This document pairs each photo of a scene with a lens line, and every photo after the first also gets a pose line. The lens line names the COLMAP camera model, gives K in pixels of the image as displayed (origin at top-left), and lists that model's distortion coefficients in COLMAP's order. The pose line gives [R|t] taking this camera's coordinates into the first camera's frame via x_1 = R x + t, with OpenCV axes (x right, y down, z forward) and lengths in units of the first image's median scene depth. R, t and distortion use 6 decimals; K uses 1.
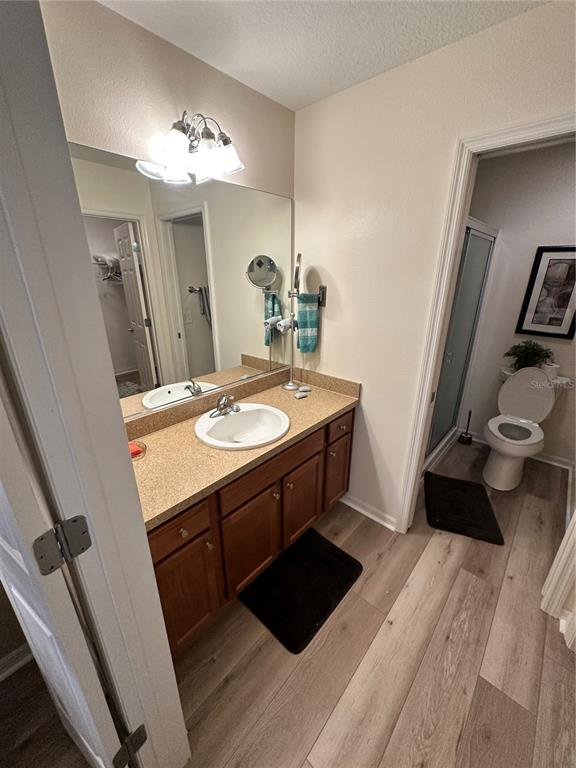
lens RADIAL K [[307.1, 0, 287.1], [0, 307.1, 382.4], [0, 0, 1]] dist [-0.002774, 0.000906]
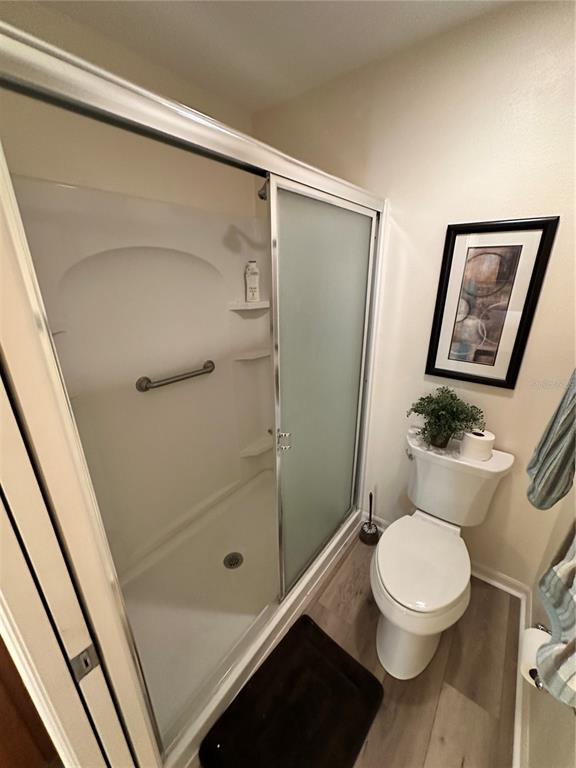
lens RADIAL K [[307.1, 0, 286.6], [0, 307.1, 383.1], [0, 0, 1]] dist [-0.002774, 0.000906]
pose [[0.996685, -0.040887, 0.070338, 0.461201], [0.041467, 0.999117, -0.006795, -0.159722], [-0.069998, 0.009689, 0.997500, 0.452731]]
